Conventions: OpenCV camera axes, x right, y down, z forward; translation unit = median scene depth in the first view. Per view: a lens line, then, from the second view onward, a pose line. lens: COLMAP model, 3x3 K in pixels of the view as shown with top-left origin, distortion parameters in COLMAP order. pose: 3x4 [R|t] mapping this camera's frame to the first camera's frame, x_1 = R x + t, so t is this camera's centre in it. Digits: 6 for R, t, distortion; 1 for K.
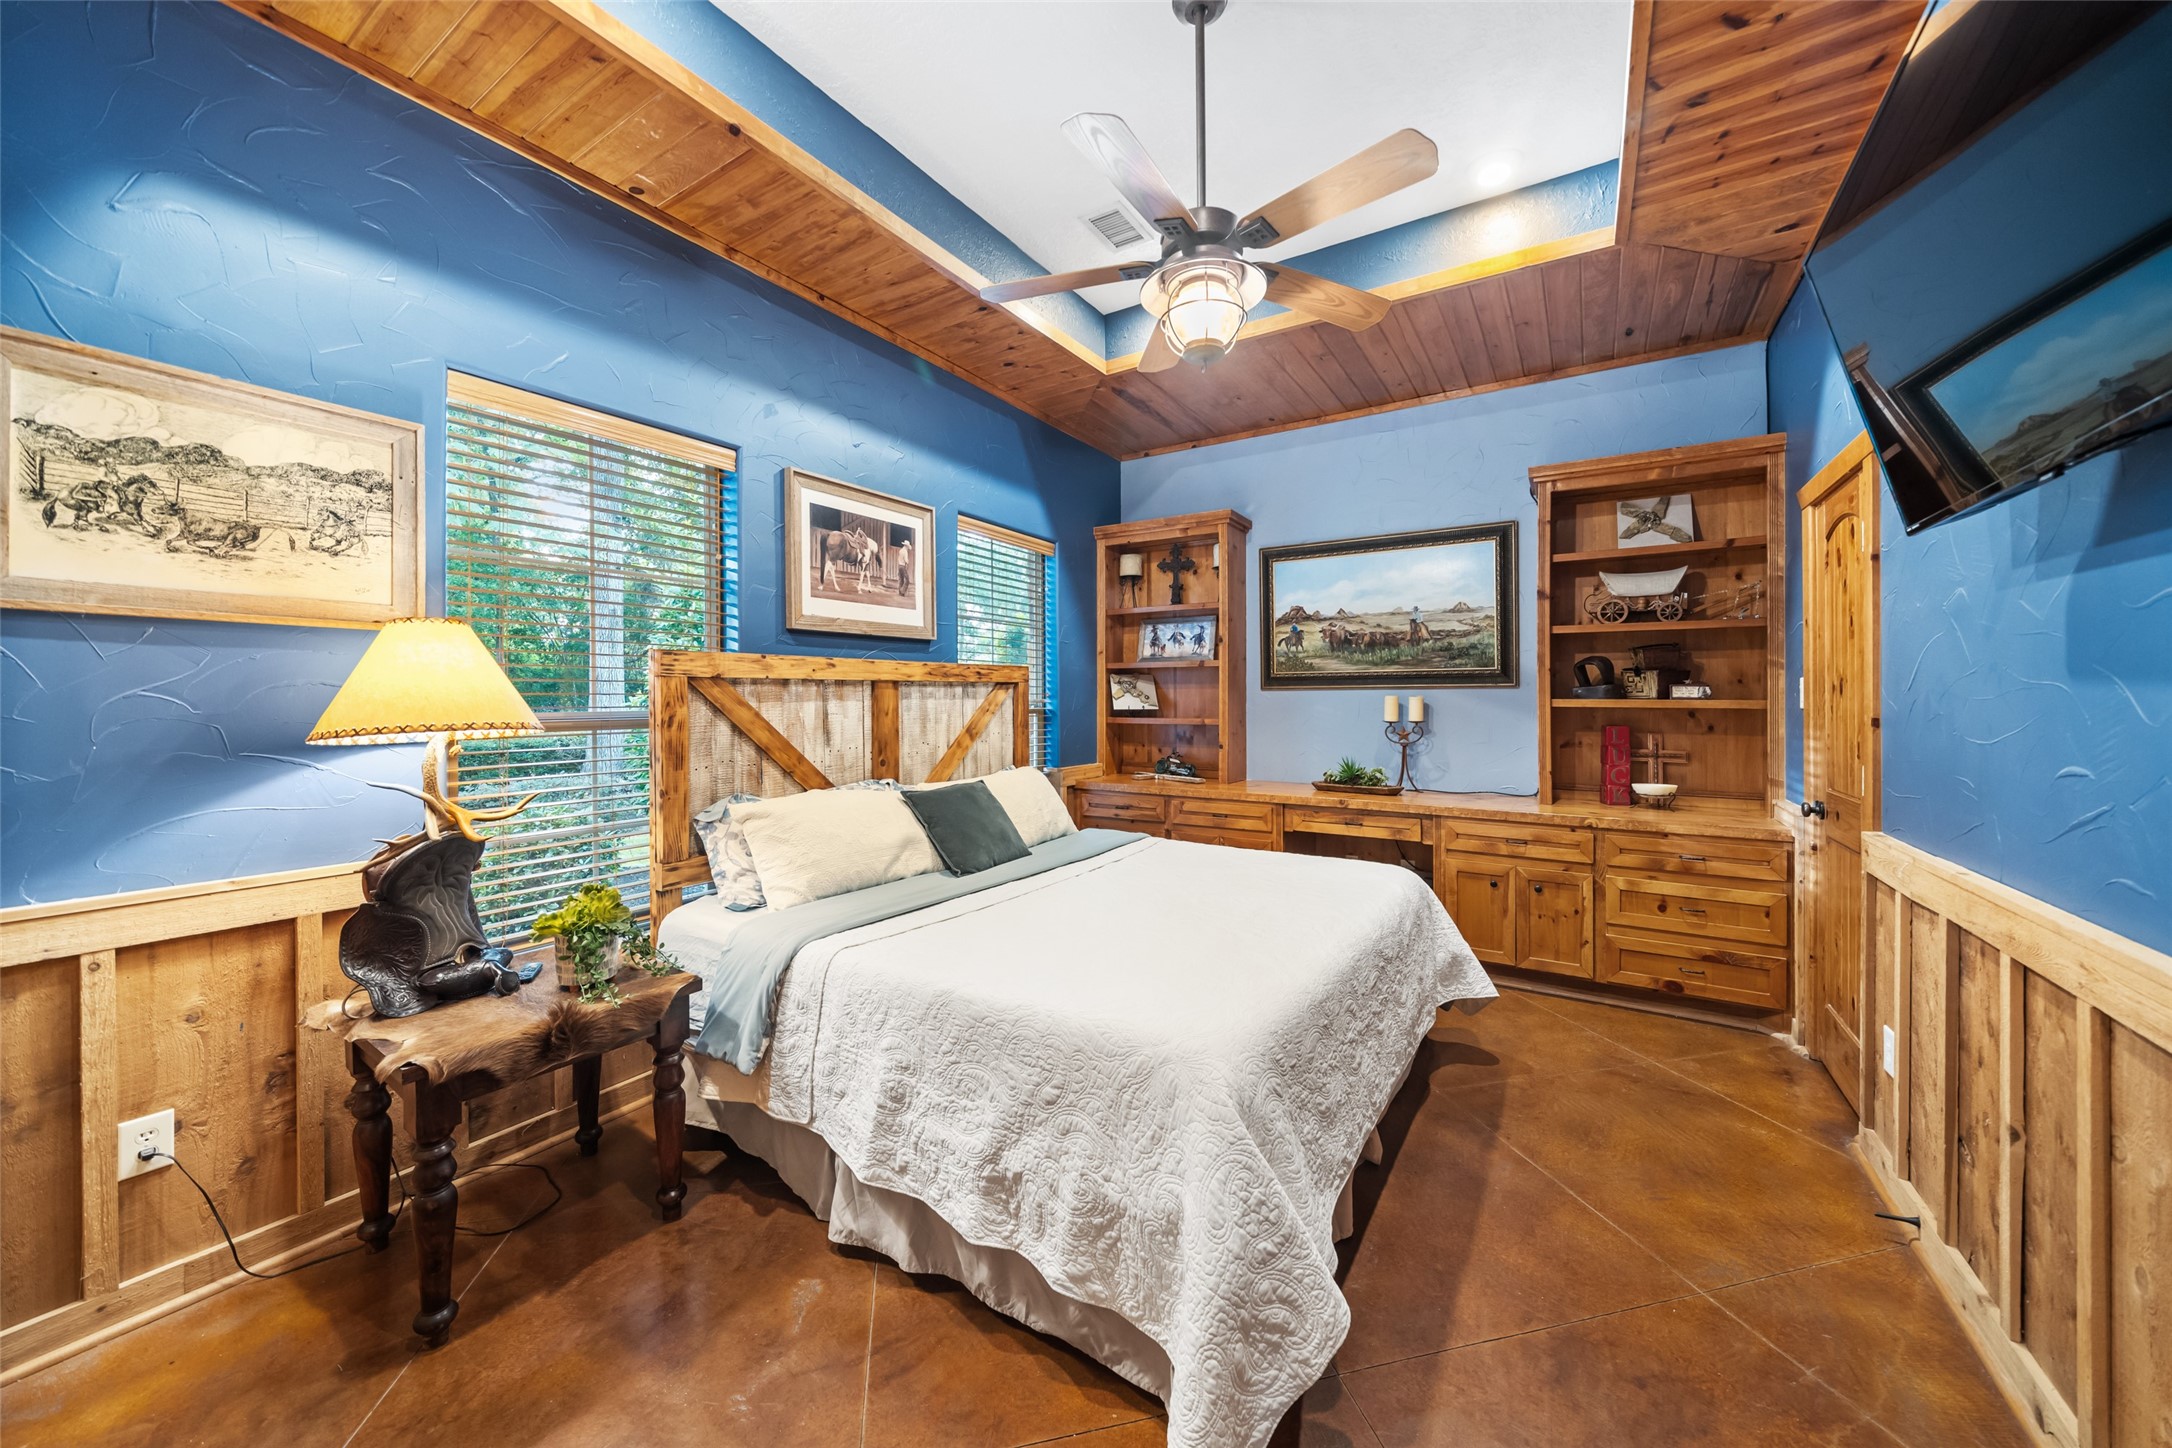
lens RADIAL K [[757.3, 0, 1087.6], [0, 757.3, 703.1], [0, 0, 1]] dist [-0.000043, -0.000032]
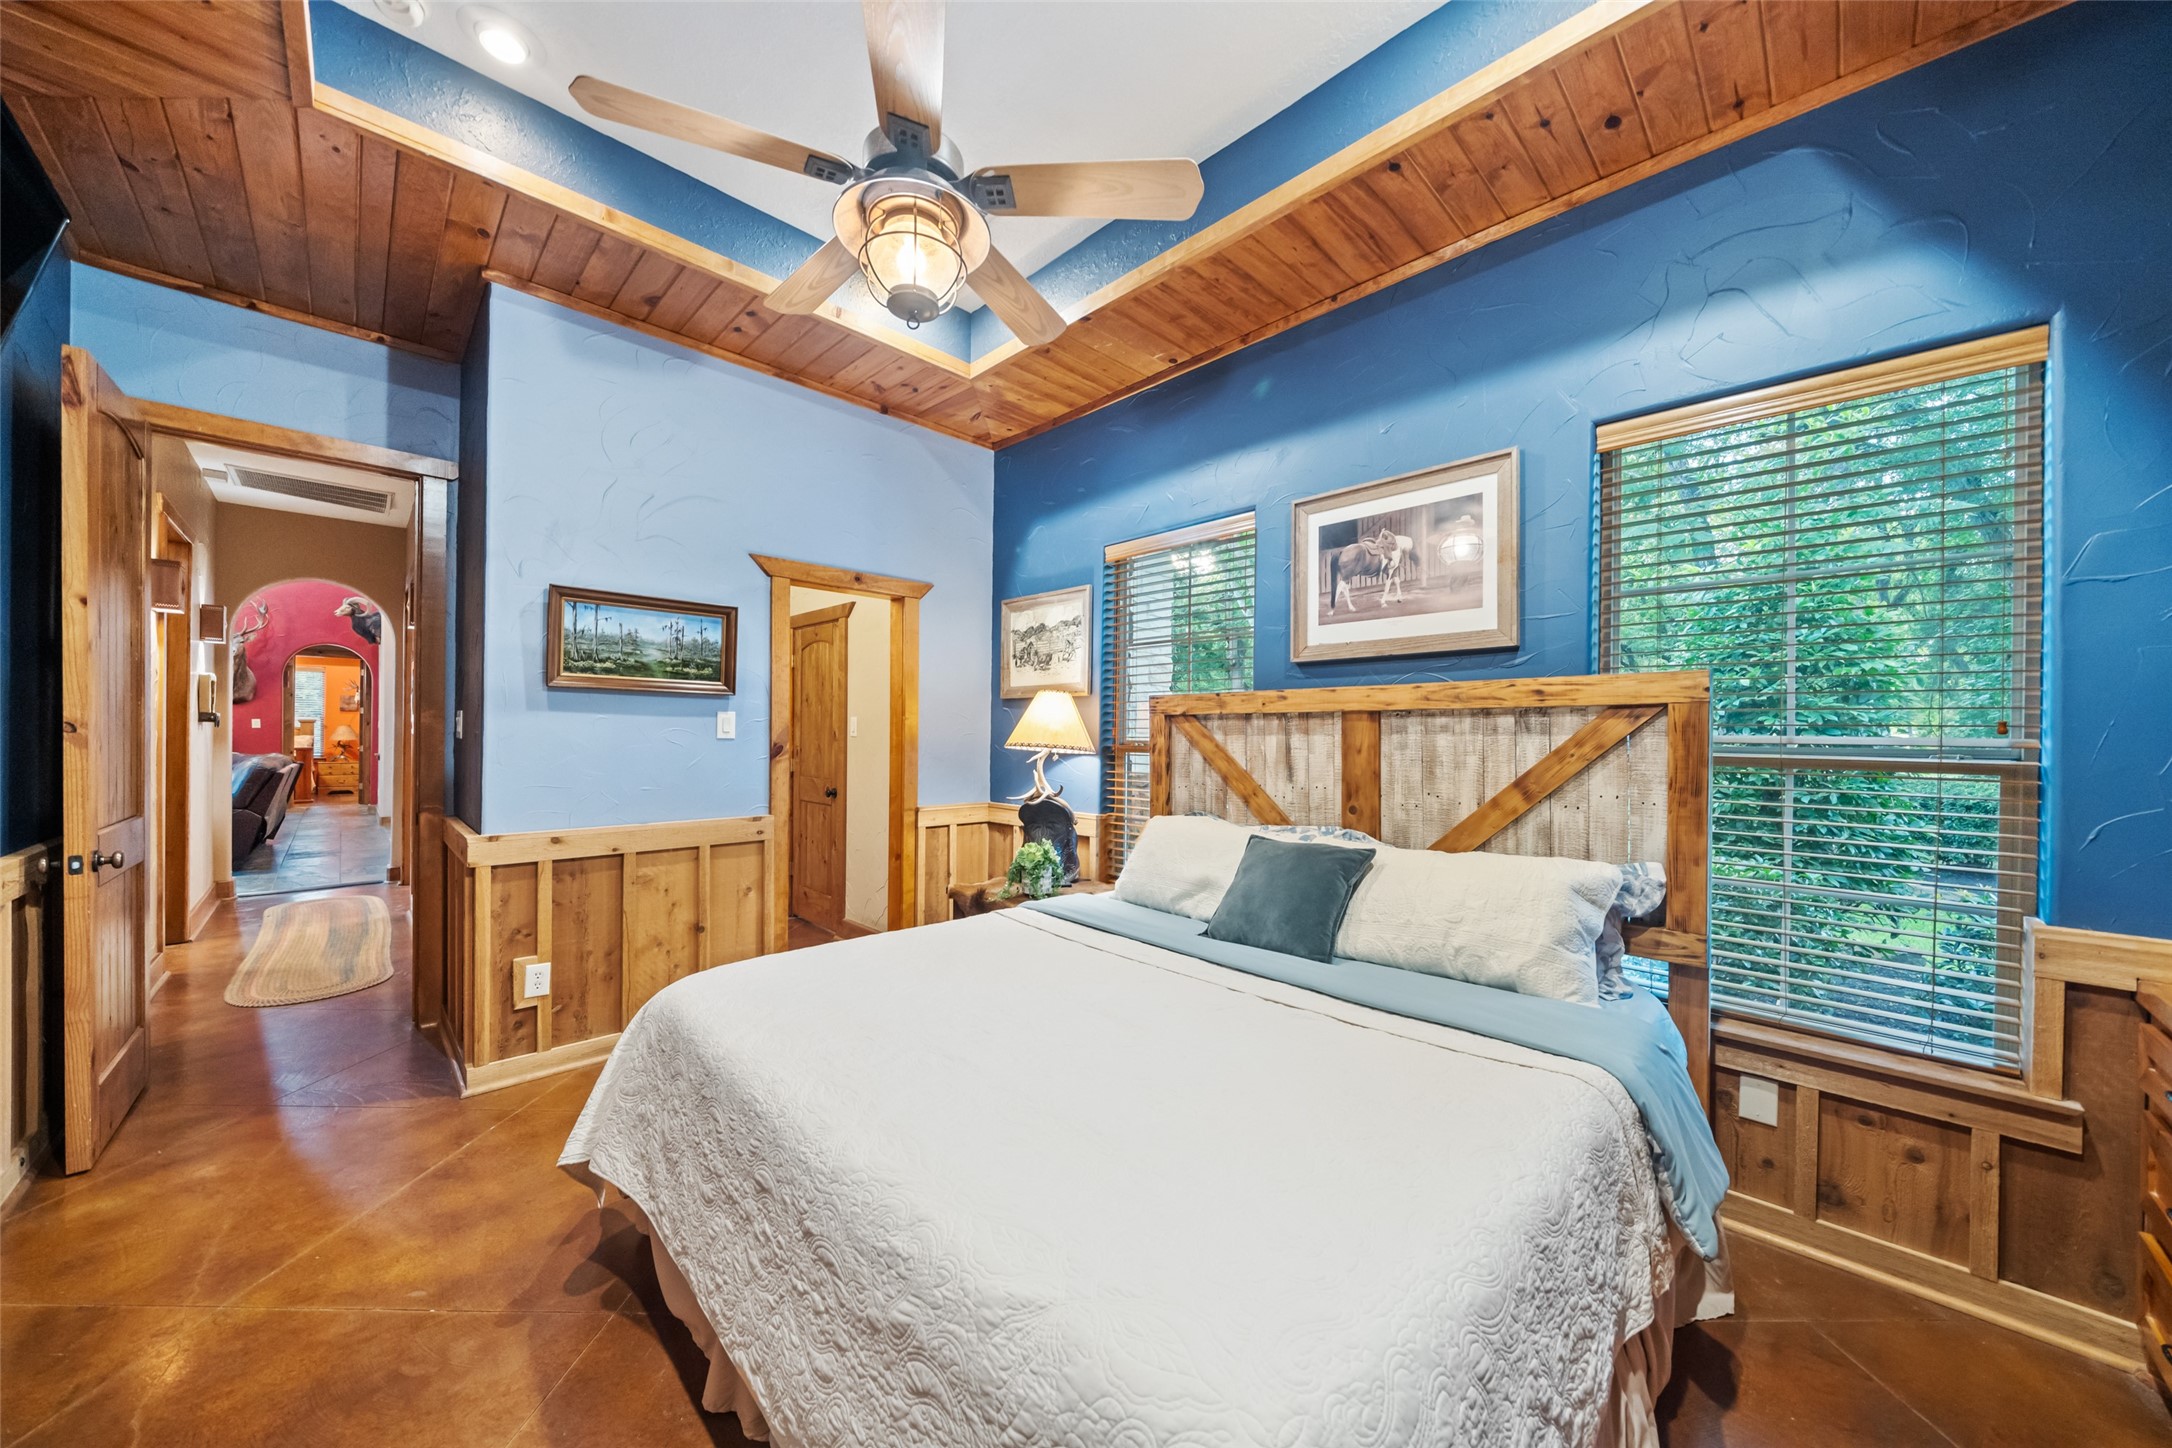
lens RADIAL K [[757.3, 0, 1082.9], [0, 757.3, 734.2], [0, 0, 1]] dist [-0.000043, -0.000032]
pose [[-0.213947, 0.001864, -0.976844, 0.637041], [-0.013327, 0.999900, 0.004827, -0.004788], [0.976754, 0.014051, -0.213900, 0.931659]]
